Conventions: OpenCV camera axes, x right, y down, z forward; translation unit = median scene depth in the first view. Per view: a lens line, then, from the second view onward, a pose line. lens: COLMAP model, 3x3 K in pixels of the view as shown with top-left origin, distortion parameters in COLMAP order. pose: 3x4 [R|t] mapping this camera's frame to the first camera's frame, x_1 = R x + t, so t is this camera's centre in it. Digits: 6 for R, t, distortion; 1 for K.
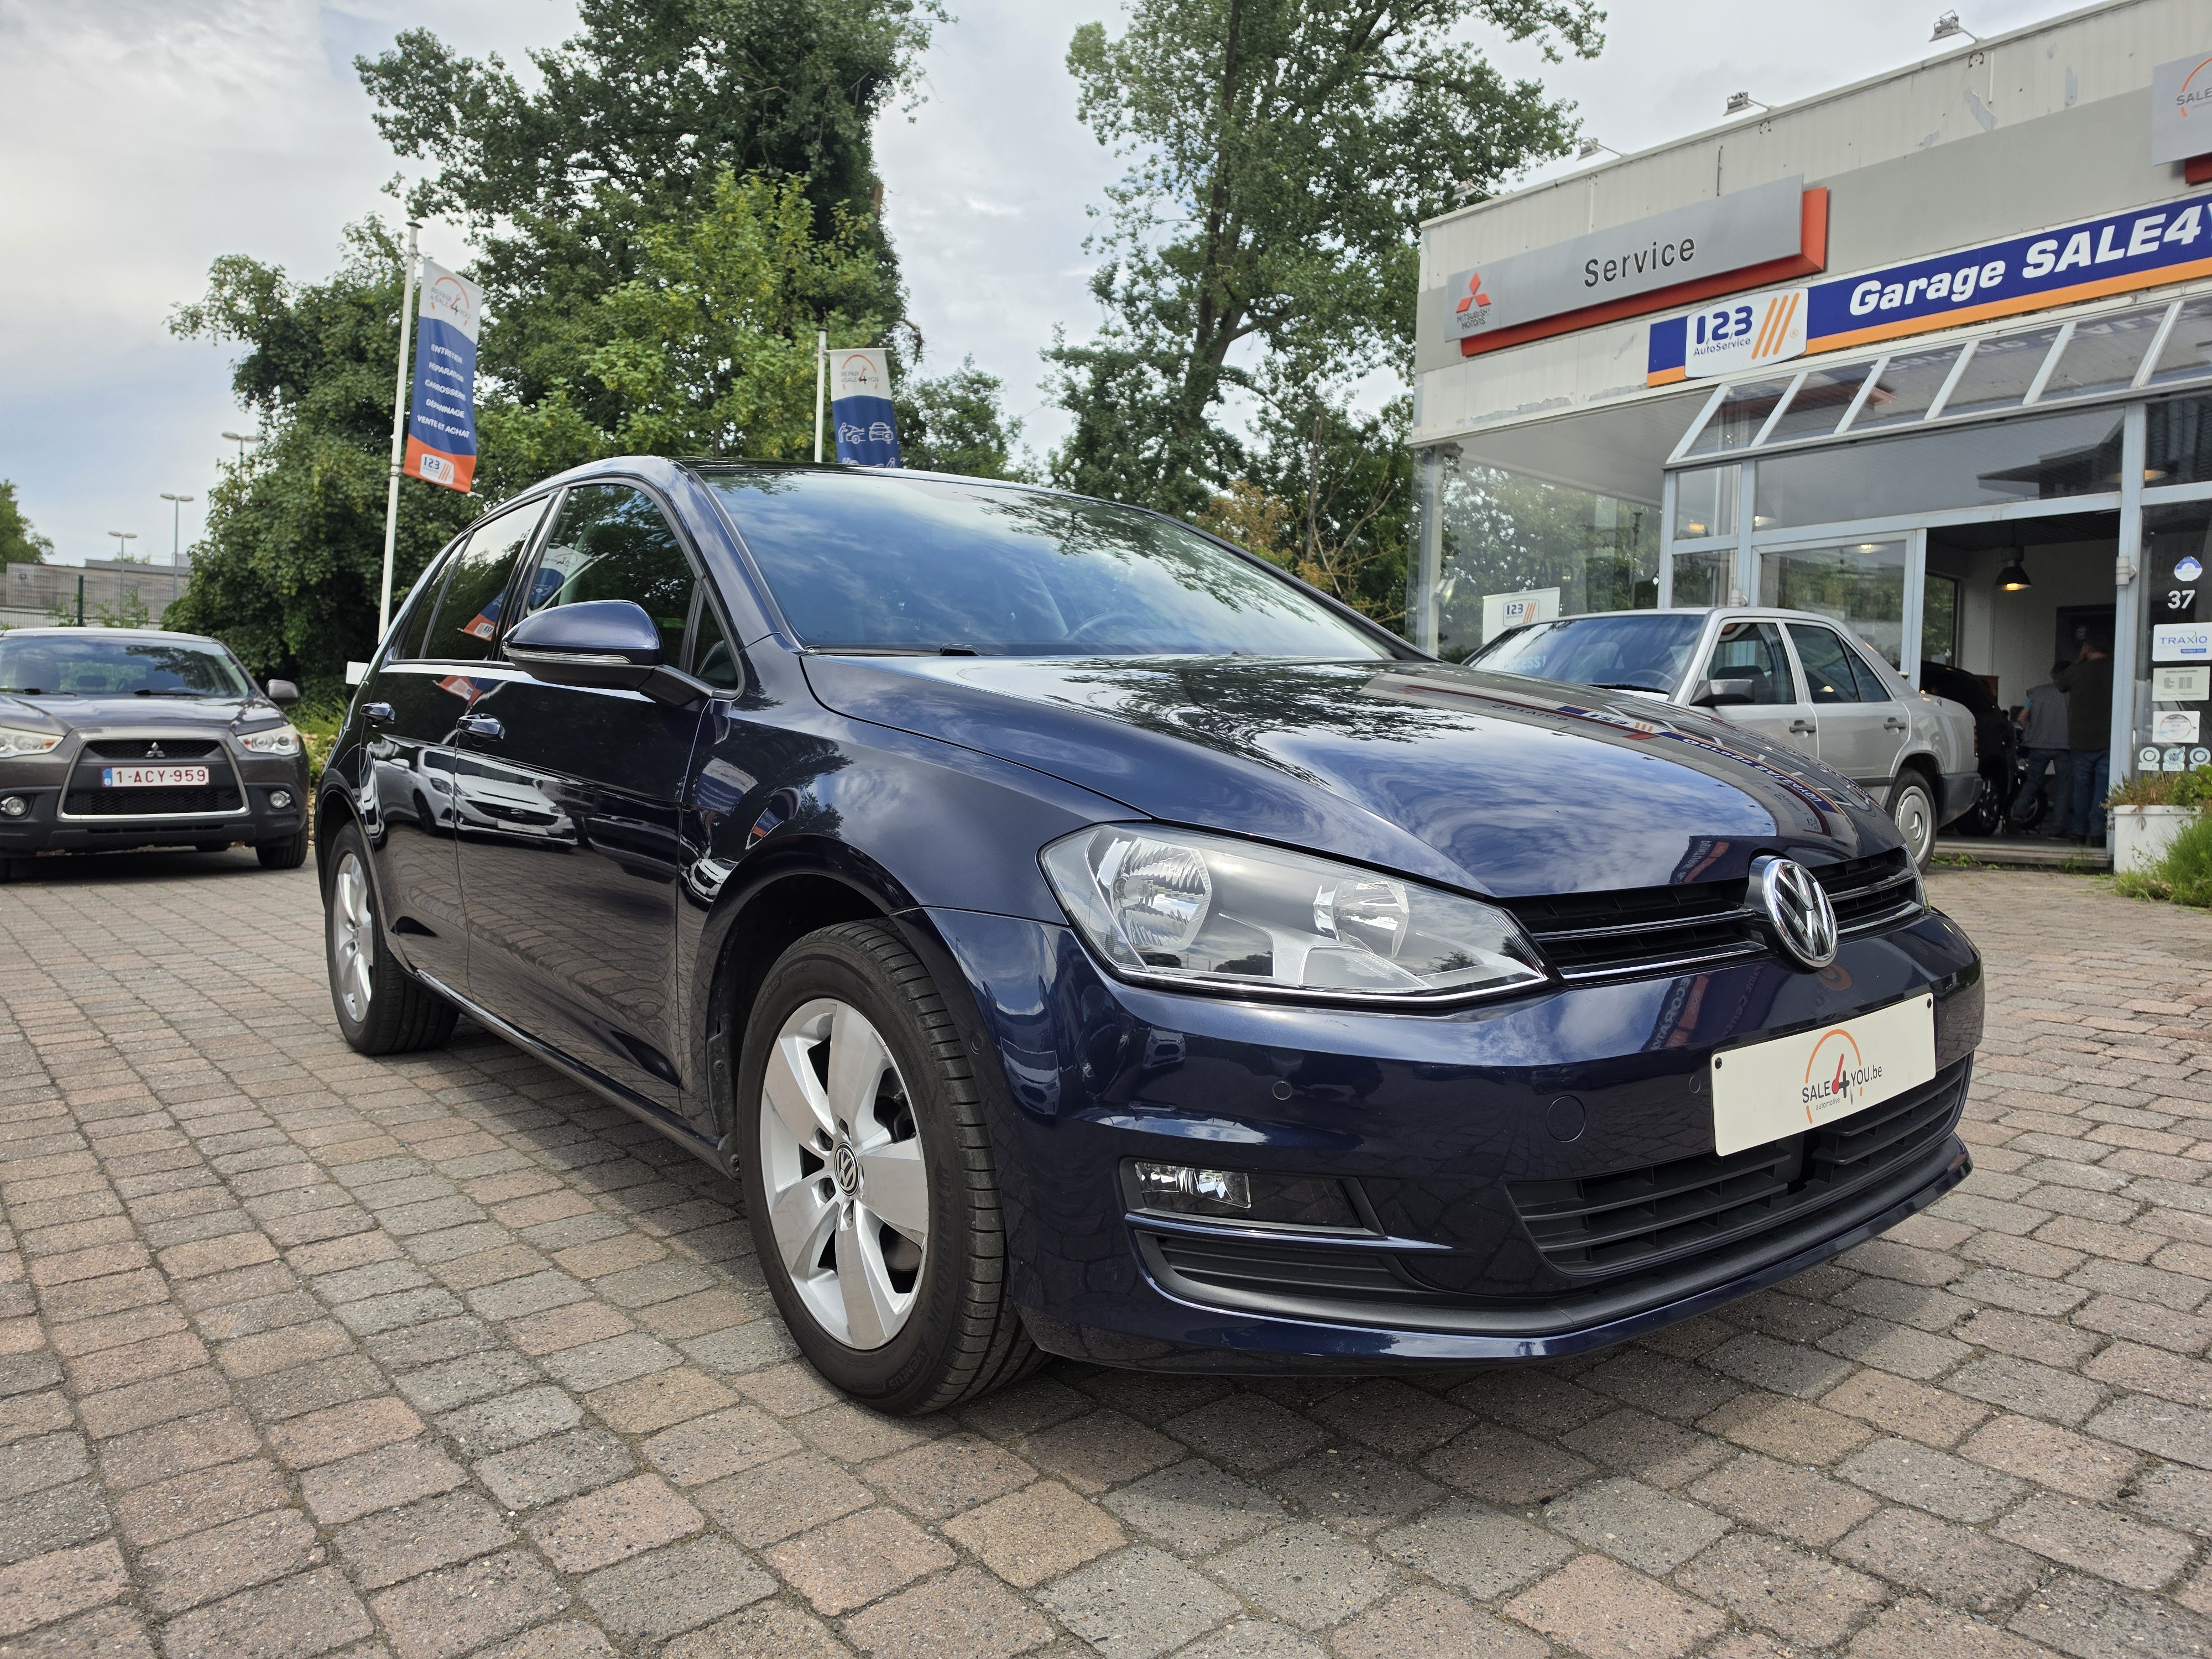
lens RADIAL K [[1536.2, 0, 1099.7], [0, 1536.2, 849.3], [0, 0, 1]] dist [0.037091, -0.051024]
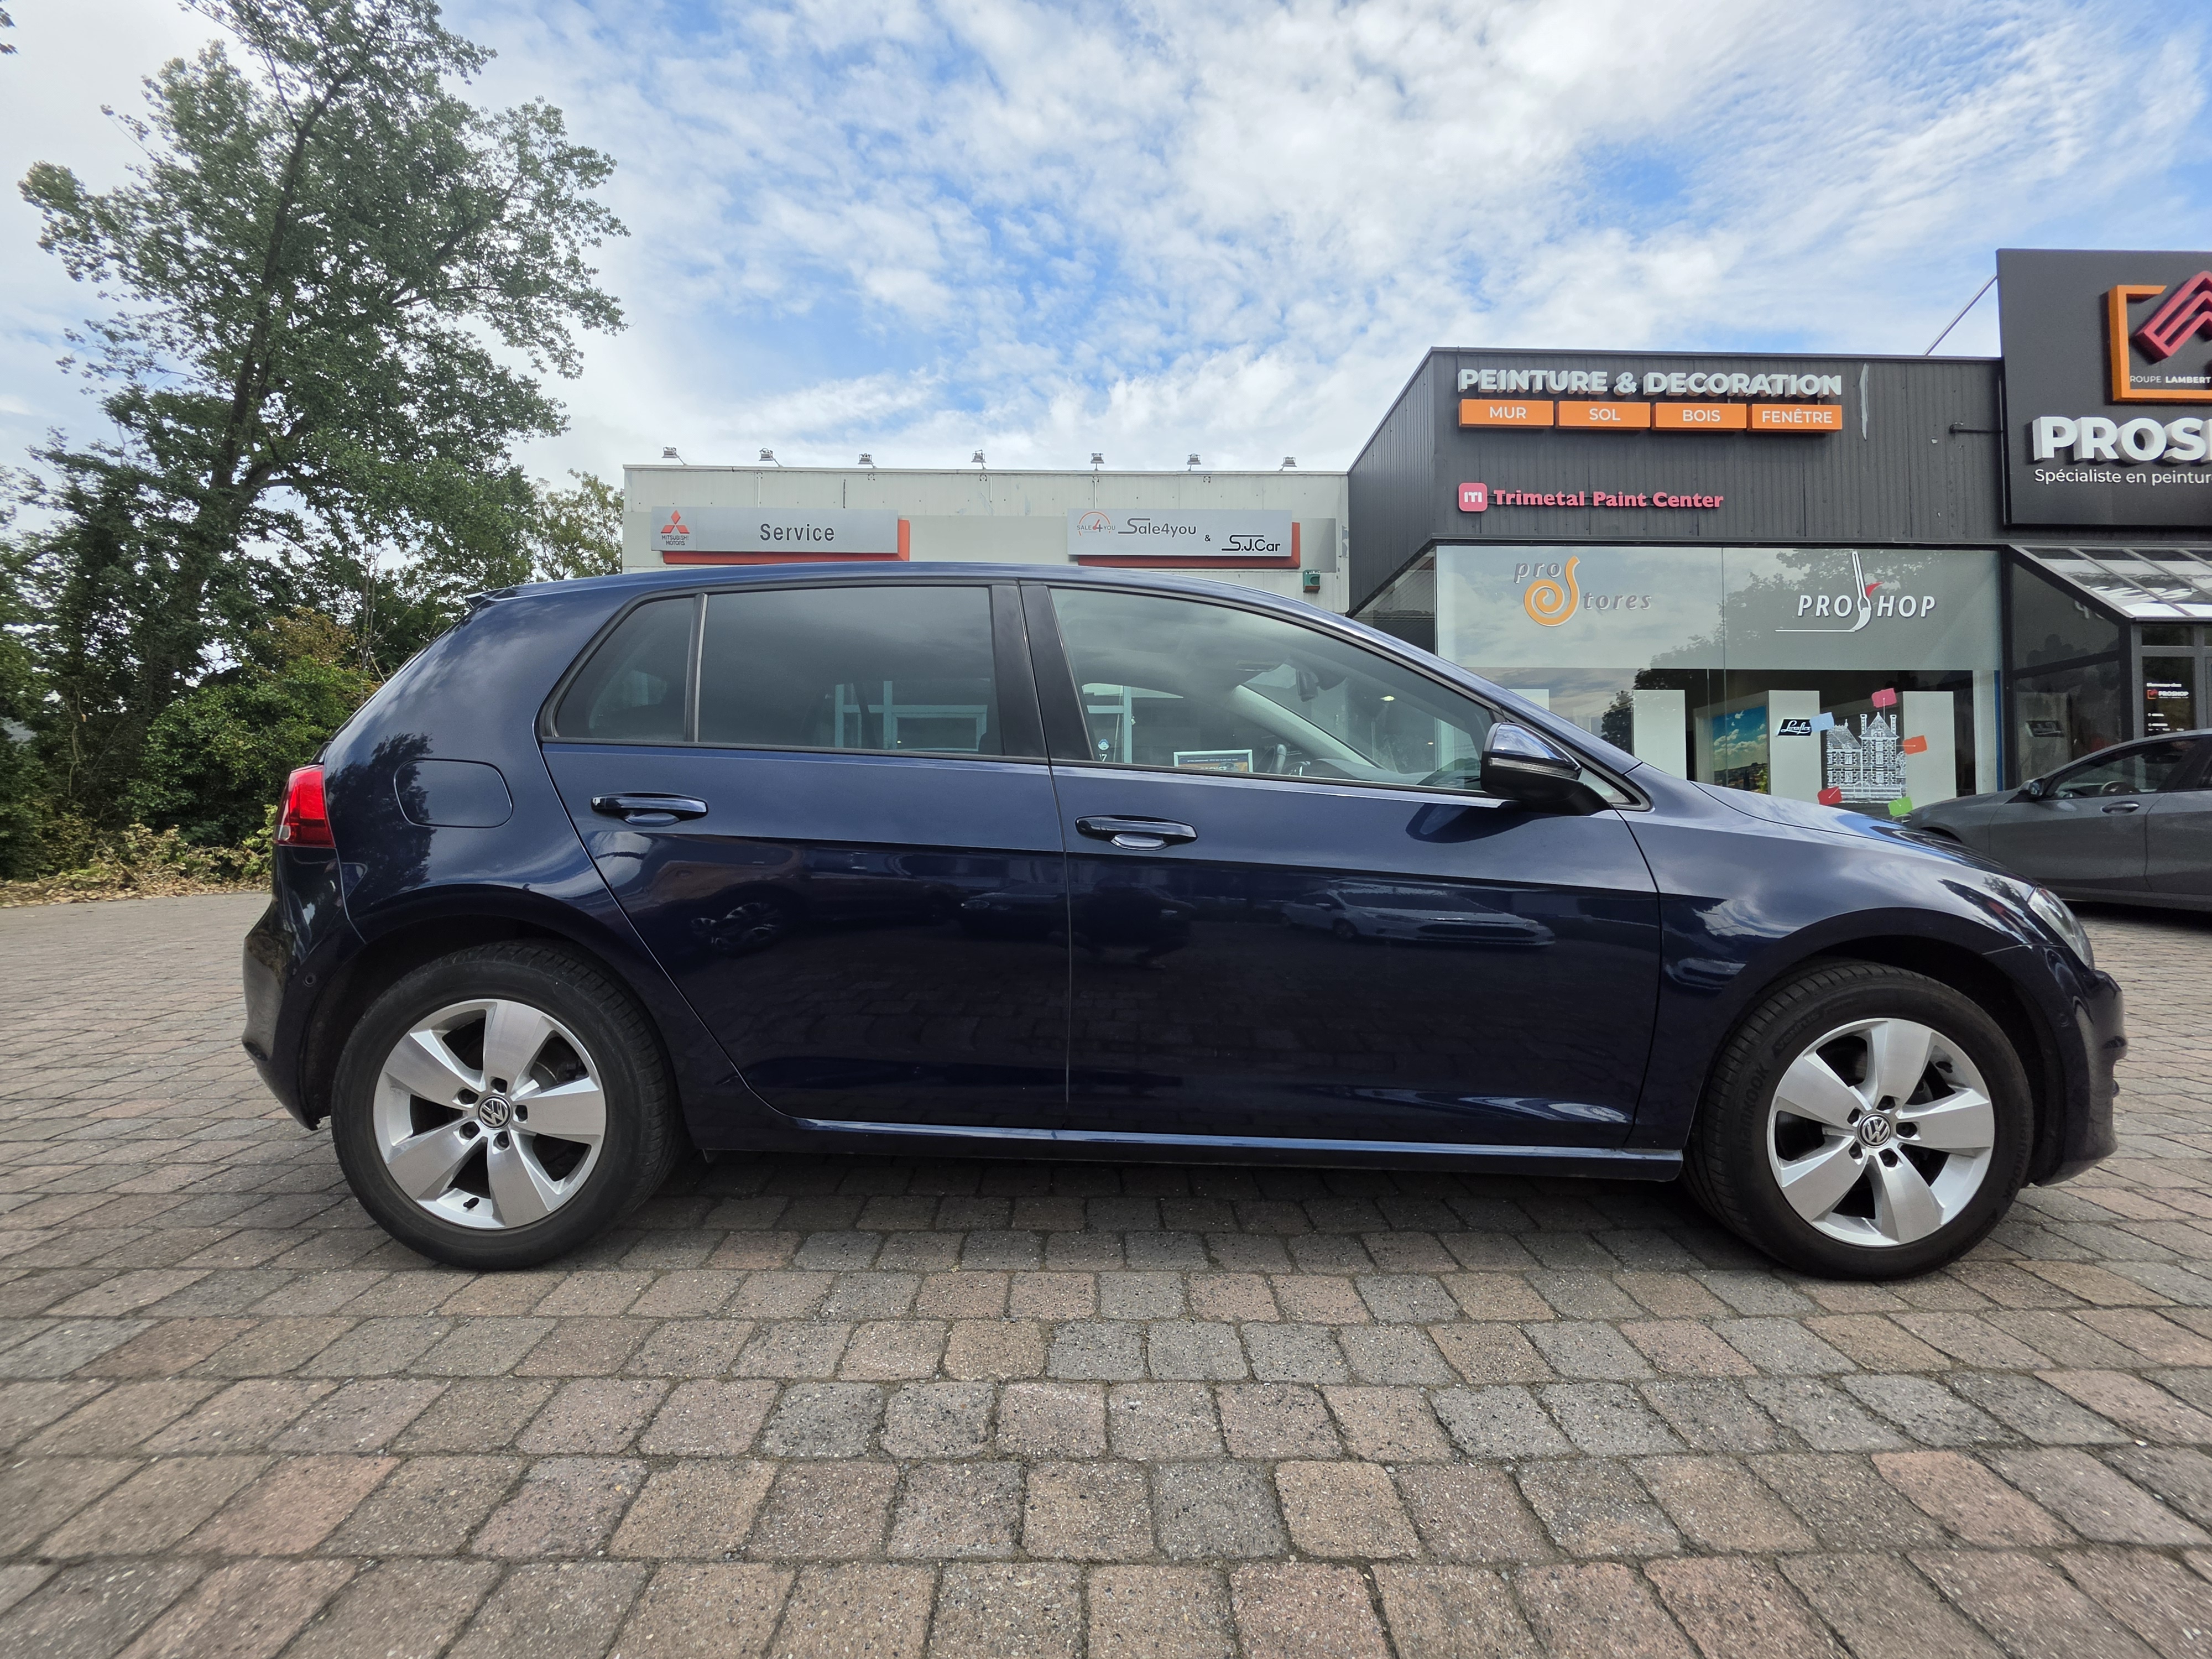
lens RADIAL K [[894.0, 0, 1101.5], [0, 894.0, 841.7], [0, 0, 1]] dist [-0.005281, 0.000509]
pose [[0.609504, -0.018376, 0.792570, -0.255322], [0.051686, 0.998525, -0.016597, -0.019325], [-0.791096, 0.051081, 0.609555, 0.205055]]
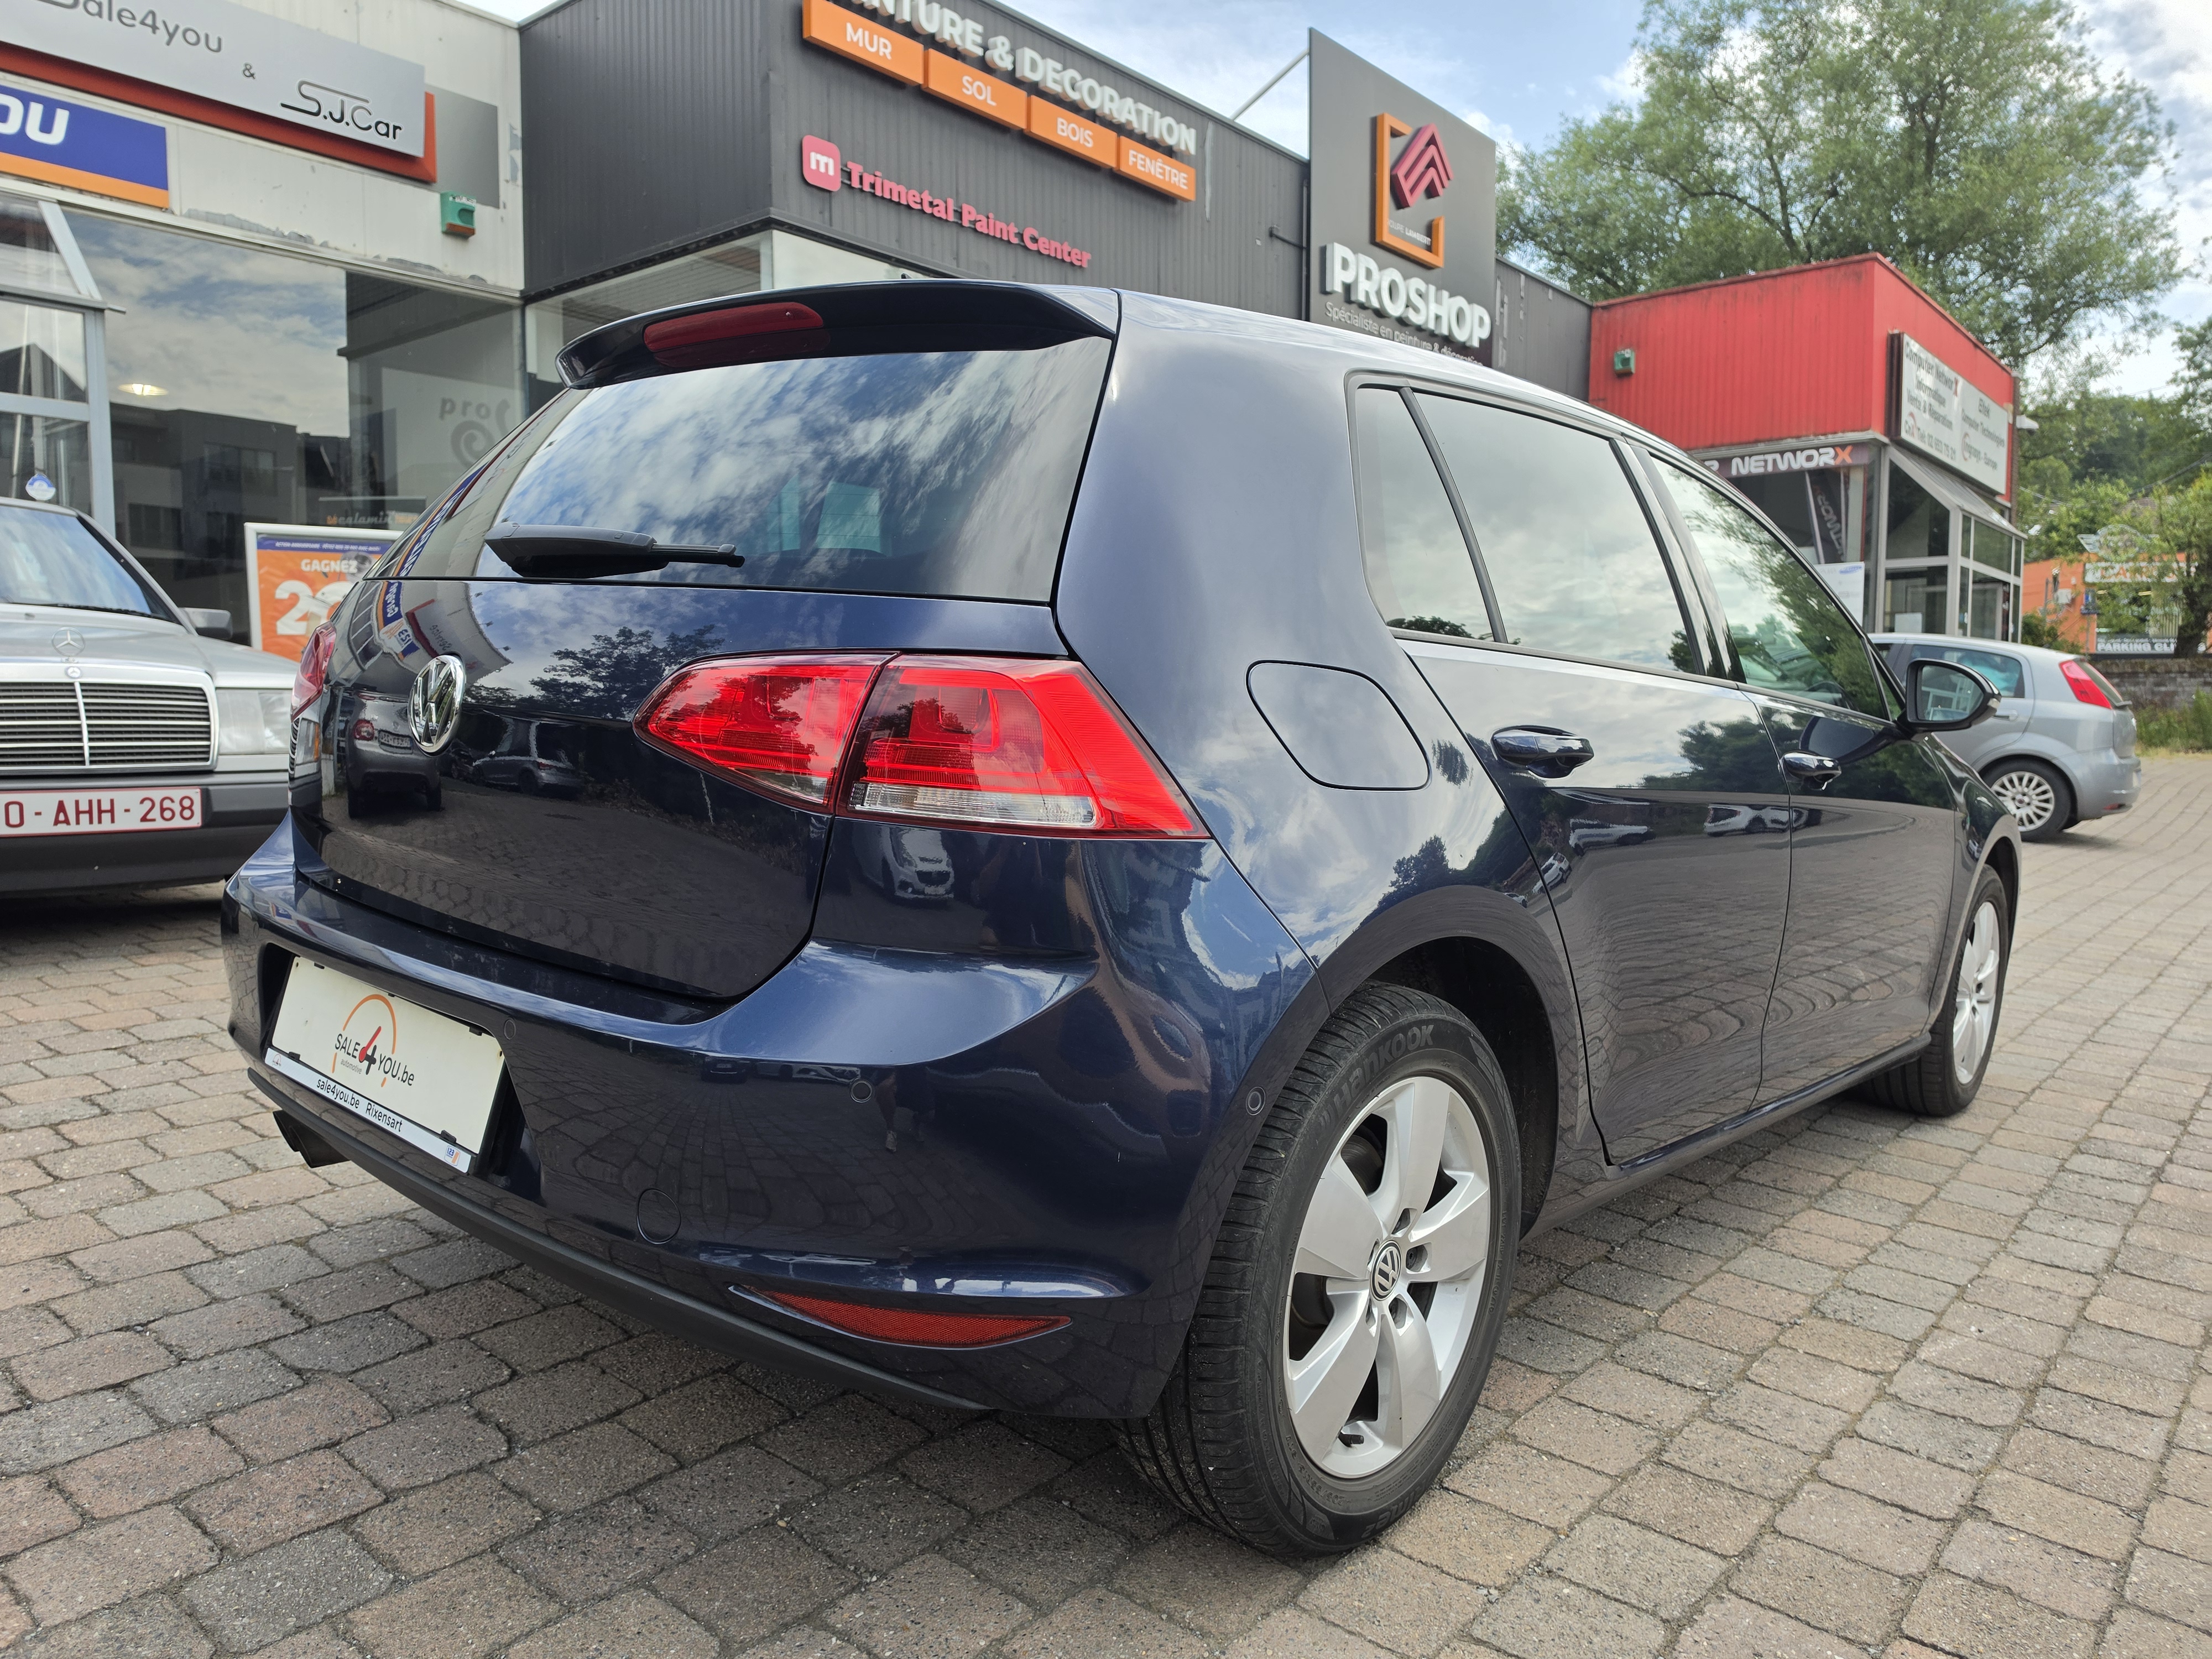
lens RADIAL K [[1536.2, 0, 1136.1], [0, 1536.2, 857.8], [0, 0, 1]] dist [0.037091, -0.051024]
pose [[-0.201177, -0.119483, 0.972240, -0.349191], [0.032572, 0.991168, 0.128549, -0.046170], [-0.979013, 0.057529, -0.195509, 0.461566]]
